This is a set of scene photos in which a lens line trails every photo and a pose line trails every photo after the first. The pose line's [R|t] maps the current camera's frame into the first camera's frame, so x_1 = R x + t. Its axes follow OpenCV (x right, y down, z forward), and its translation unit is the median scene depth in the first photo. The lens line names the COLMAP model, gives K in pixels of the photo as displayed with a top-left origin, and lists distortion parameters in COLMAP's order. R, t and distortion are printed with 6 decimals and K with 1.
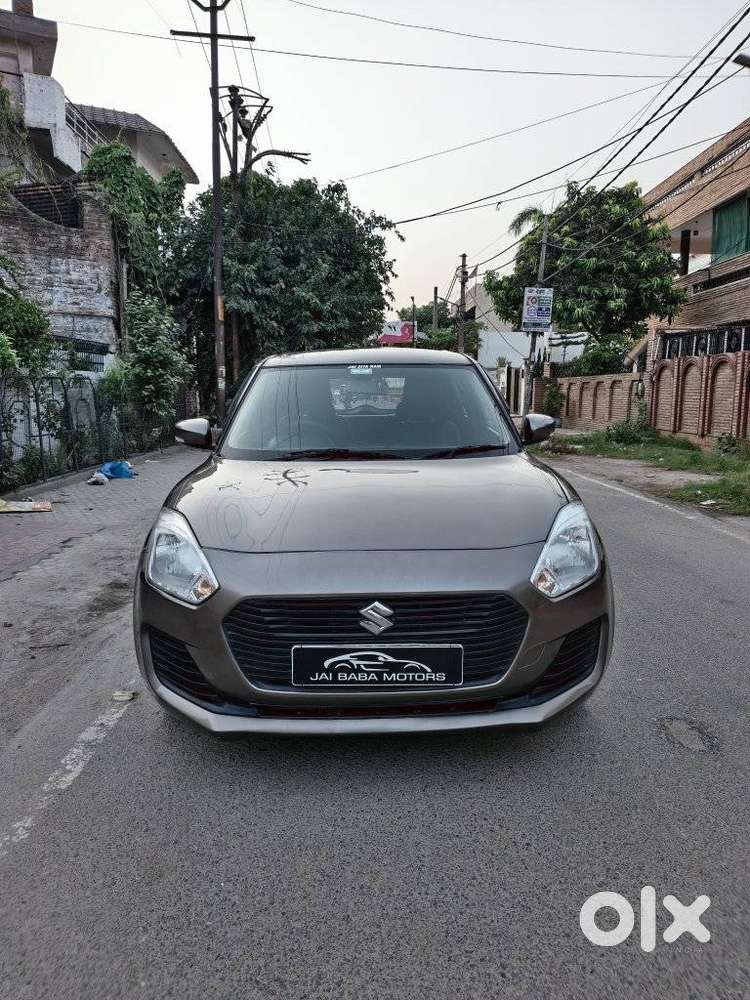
lens RADIAL K [[693.1, 0, 374.9], [0, 693.1, 502.8], [0, 0, 1]] dist [0.028170, -0.030829]
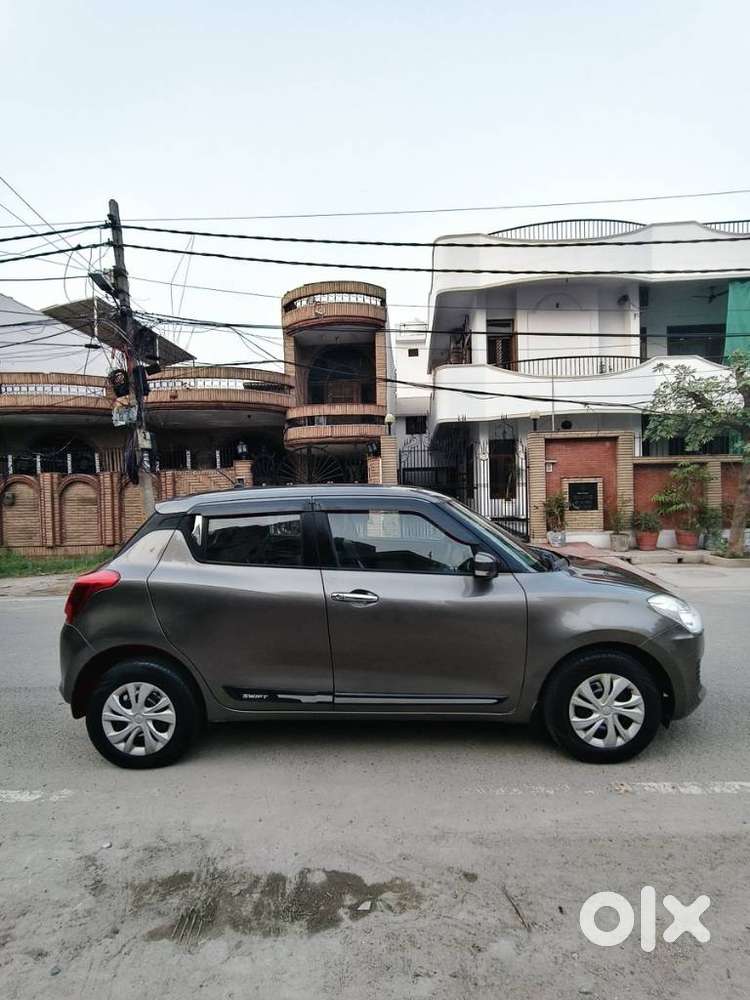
lens RADIAL K [[474.9, 0, 383.8], [0, 474.9, 498.9], [0, 0, 1]] dist [-0.009816, 0.000416]
pose [[0.029954, -0.022293, 0.999303, -0.223793], [0.179244, 0.983665, 0.016571, -0.054472], [-0.983349, 0.178623, 0.033460, 0.250419]]
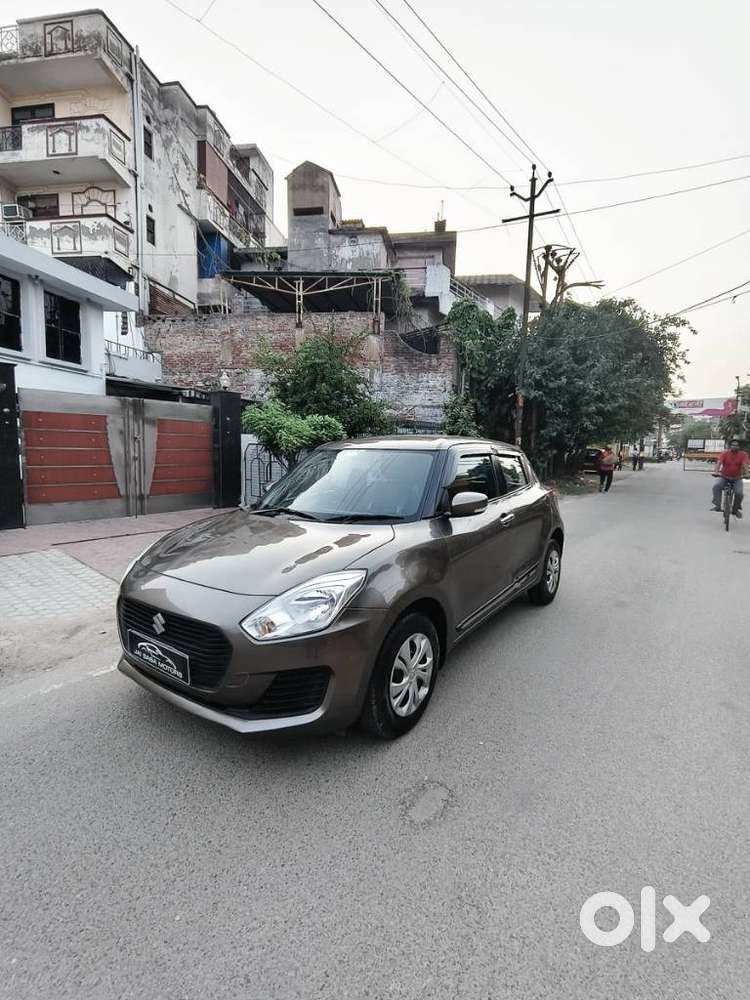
lens RADIAL K [[472.7, 0, 386.3], [0, 472.7, 500.4], [0, 0, 1]] dist [-0.011203, 0.003693]
pose [[0.808833, 0.076681, -0.583017, 0.135499], [-0.107888, 0.993983, -0.018942, -0.018945], [0.578056, 0.078221, 0.812239, 0.058028]]
